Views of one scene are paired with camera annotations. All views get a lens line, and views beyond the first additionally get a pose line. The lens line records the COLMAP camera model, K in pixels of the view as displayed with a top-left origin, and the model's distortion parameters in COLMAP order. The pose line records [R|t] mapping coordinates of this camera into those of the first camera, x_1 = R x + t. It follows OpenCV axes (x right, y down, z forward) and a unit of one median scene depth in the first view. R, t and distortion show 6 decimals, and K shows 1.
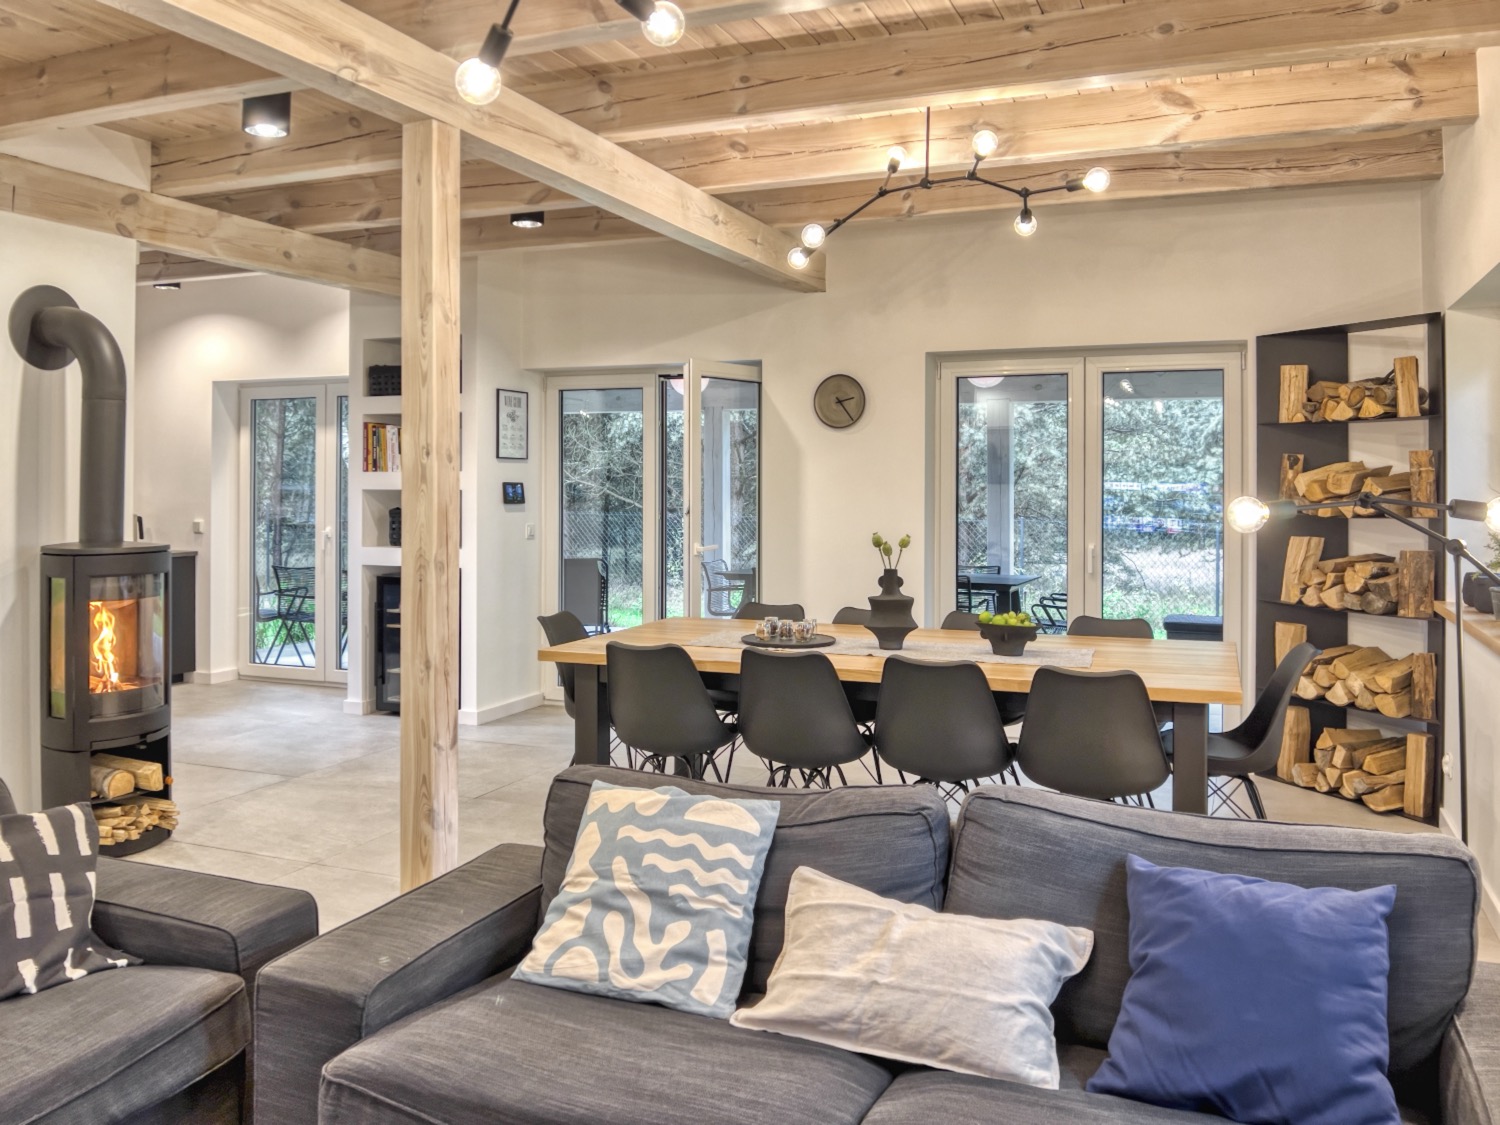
lens RADIAL K [[1200.2, 0, 744.7], [0, 1200.2, 466.8], [0, 0, 1]] dist [0.000873, -0.040564]
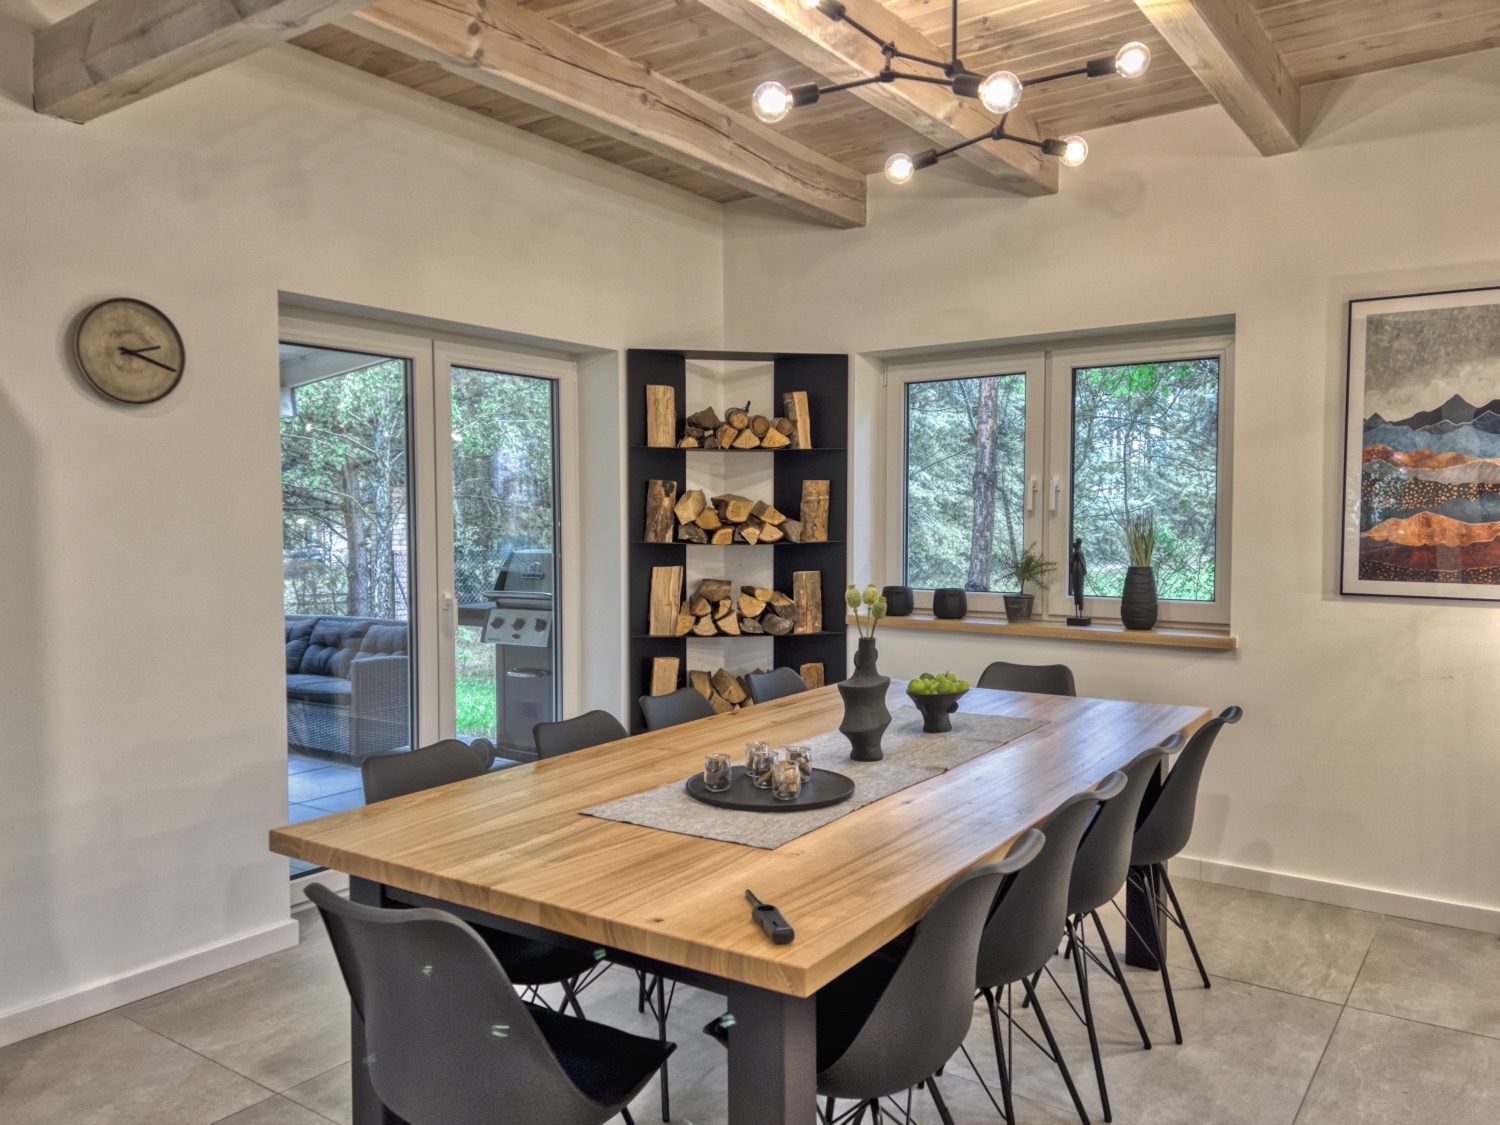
lens RADIAL K [[1119.2, 0, 737.4], [0, 1119.2, 567.9], [0, 0, 1]] dist [0.062991, -0.064228]
pose [[0.214987, -0.051699, 0.975248, -0.439699], [-0.010396, 0.998420, 0.055219, 0.009884], [-0.976562, -0.022010, 0.214110, 0.822843]]
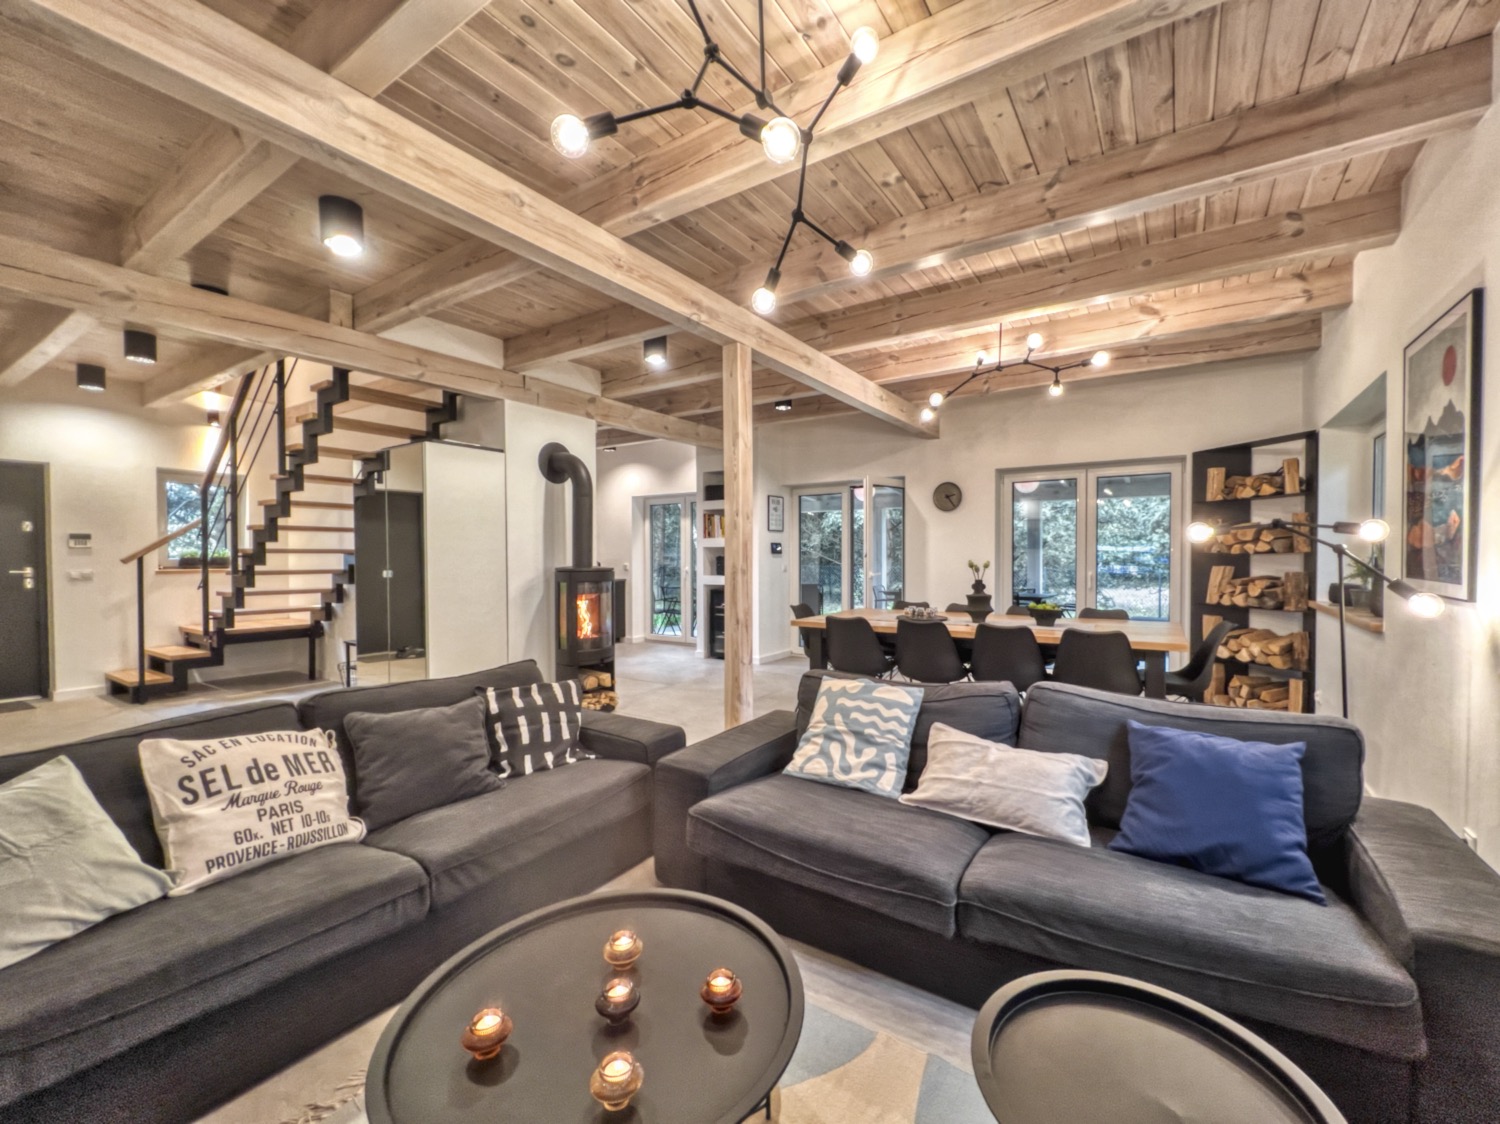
lens RADIAL K [[610.3, 0, 787.4], [0, 610.3, 563.7], [0, 0, 1]] dist [-0.004493, 0.002410]
pose [[0.985843, -0.002049, -0.167659, -0.010114], [0.006609, 0.999623, 0.026649, 0.029662], [0.167541, -0.027380, 0.985485, 0.019121]]
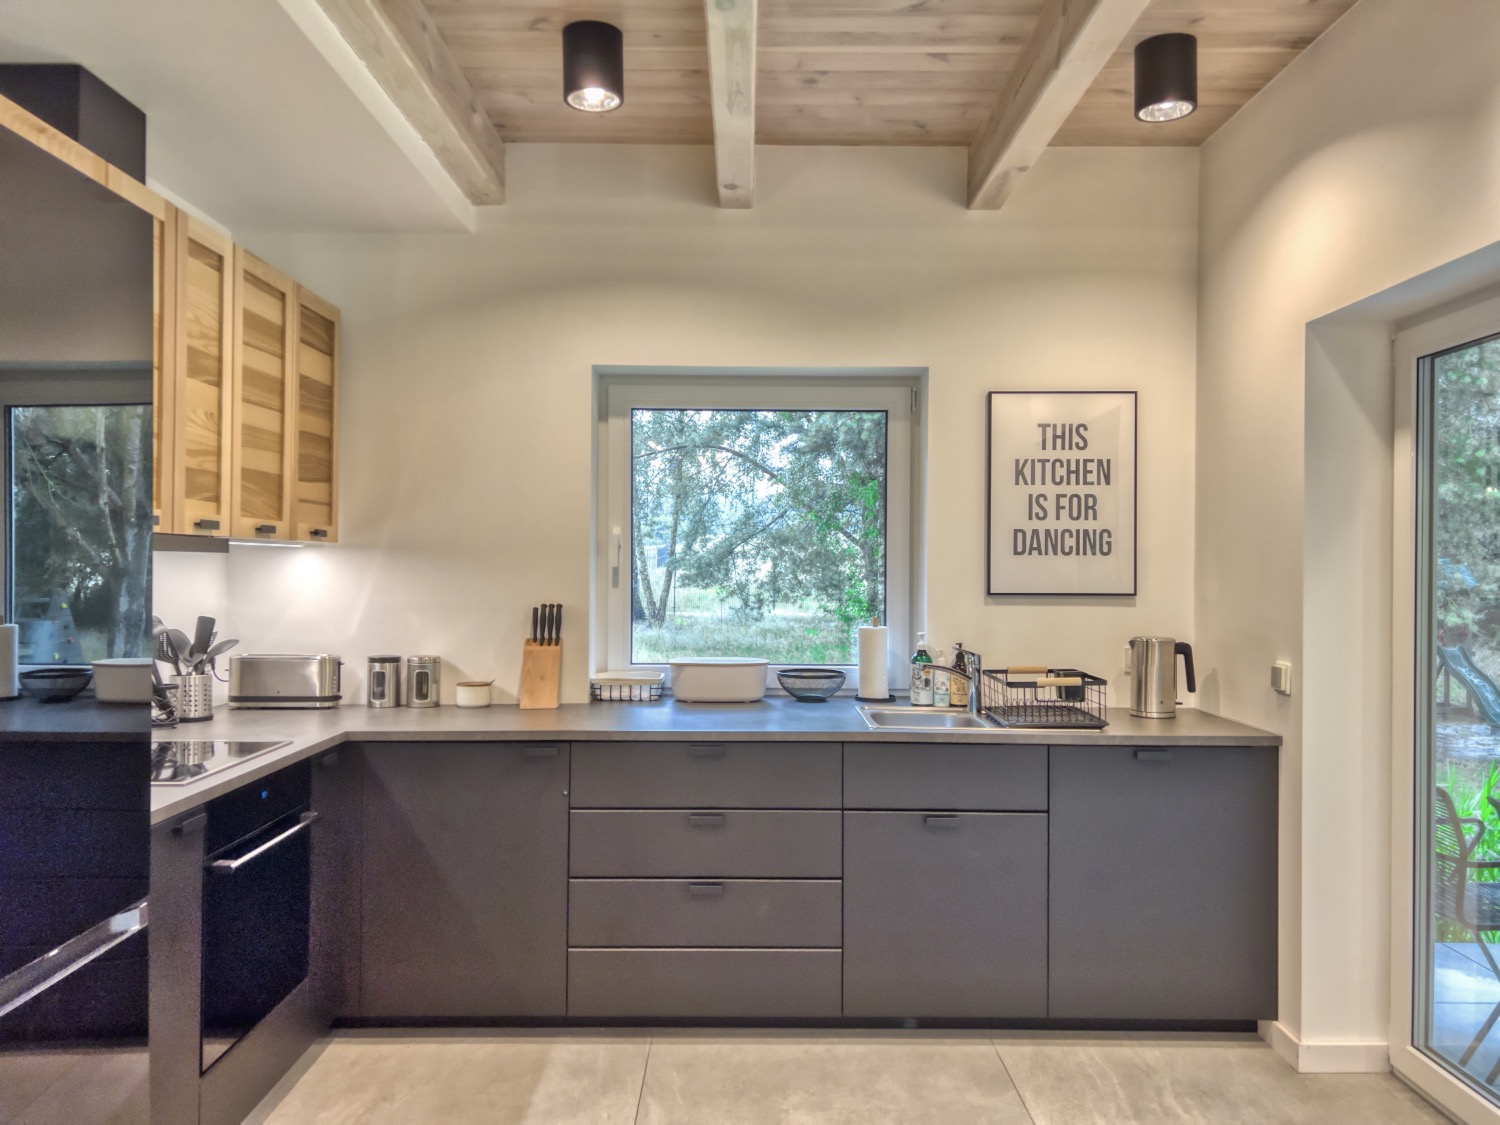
lens RADIAL K [[1119.2, 0, 743.7], [0, 1119.2, 562.5], [0, 0, 1]] dist [0.062991, -0.064228]
pose [[0.375646, 0.004404, -0.926753, -0.261546], [0.006845, 0.999948, 0.007526, 0.009475], [0.926738, -0.009171, 0.375597, 1.105543]]
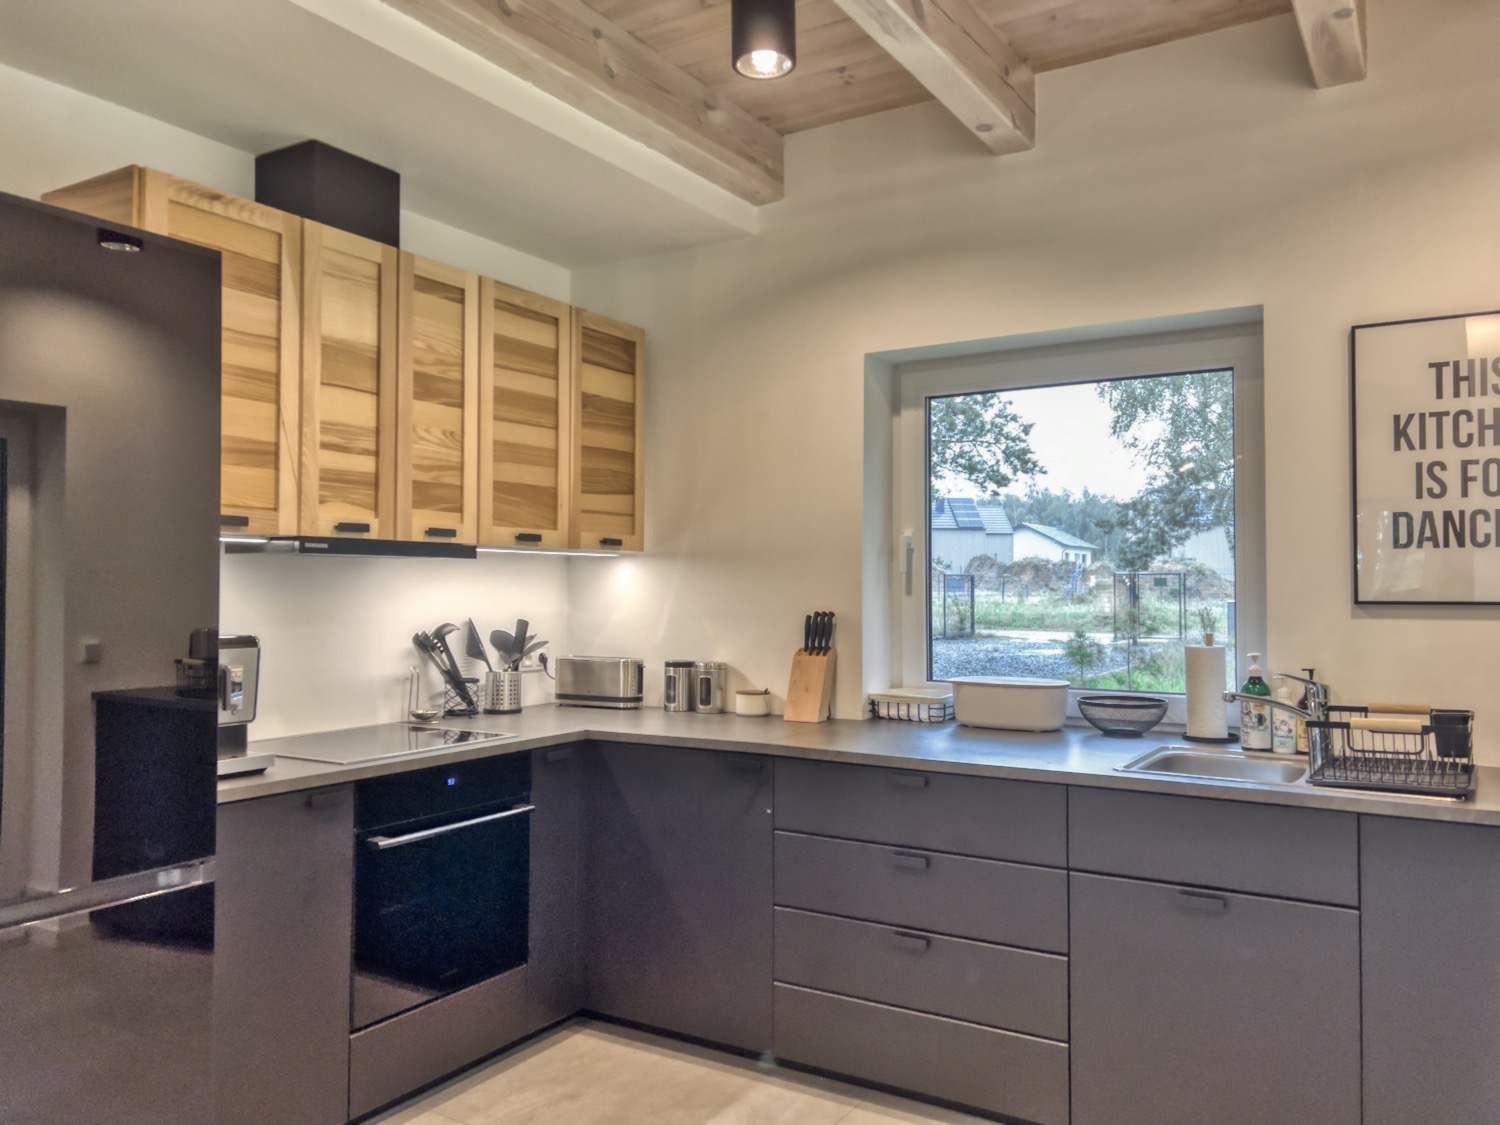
lens RADIAL K [[1119.2, 0, 759.8], [0, 1119.2, 564.1], [0, 0, 1]] dist [0.062991, -0.064228]
pose [[-0.163234, -0.016780, -0.986445, -0.303093], [0.014259, 0.999711, -0.019365, 0.025191], [0.986484, -0.017227, -0.162948, 1.346231]]
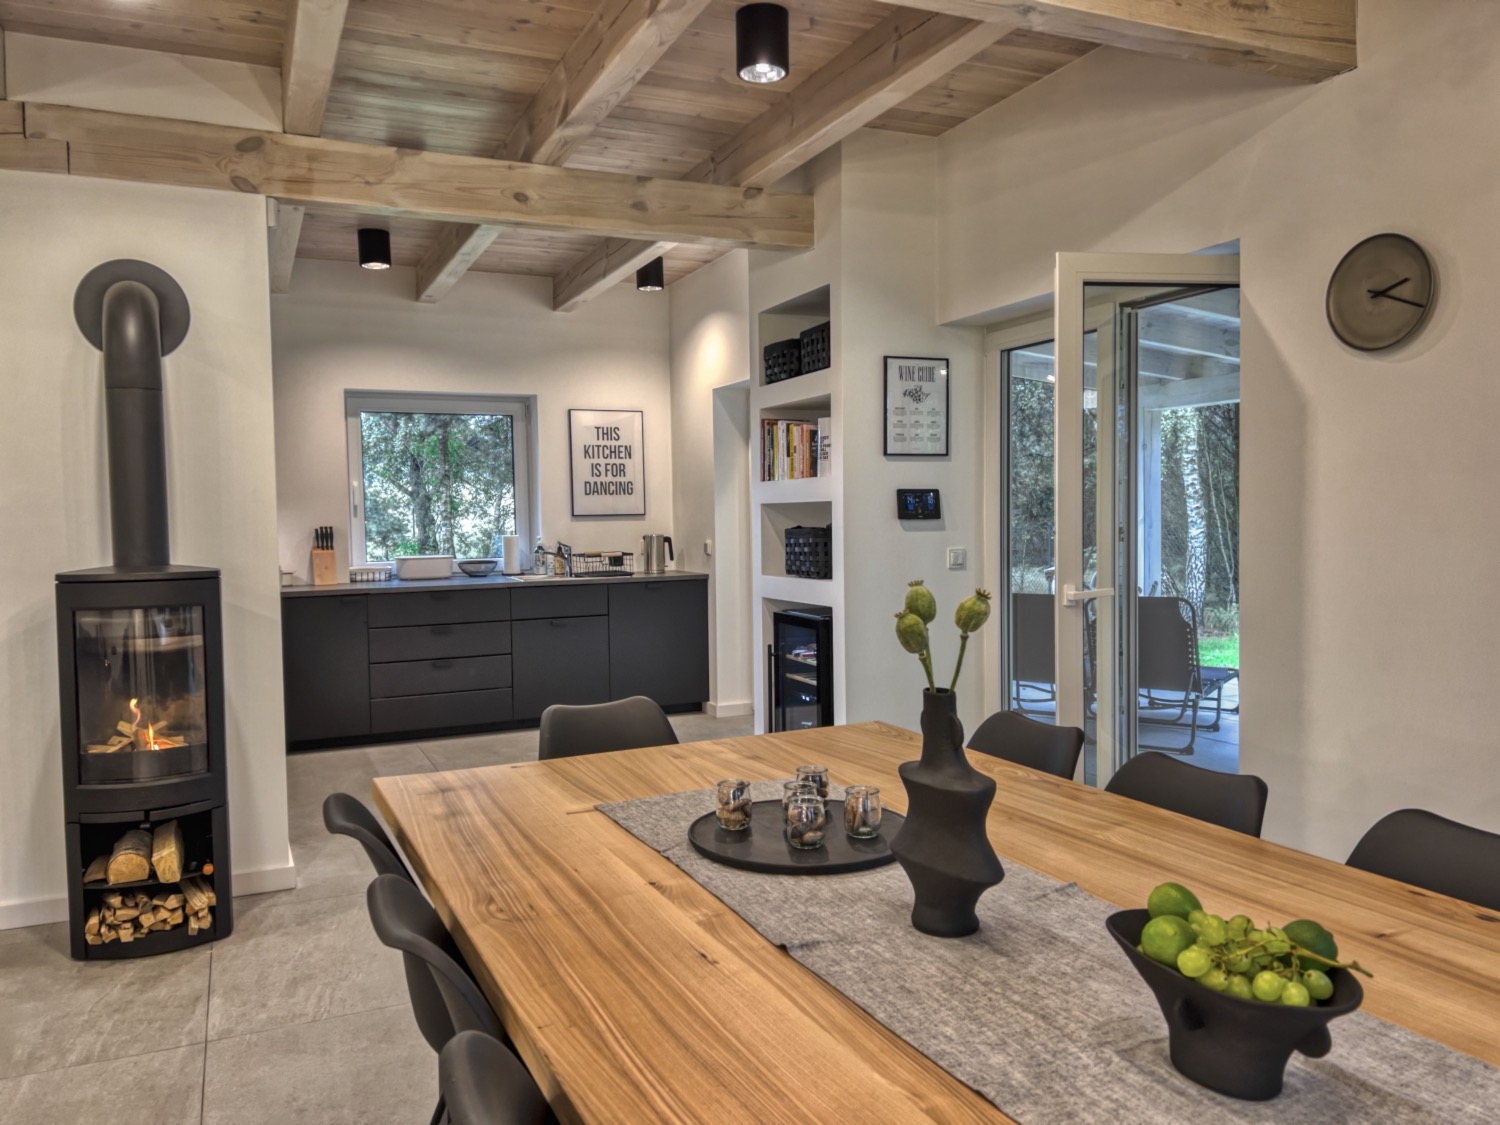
lens RADIAL K [[1119.2, 0, 766.1], [0, 1119.2, 563.5], [0, 0, 1]] dist [0.062991, -0.064228]
pose [[0.734510, 0.018815, -0.678337, 0.266786], [0.024755, 0.998207, 0.054493, 0.026414], [0.678146, -0.056818, 0.732727, 0.646603]]
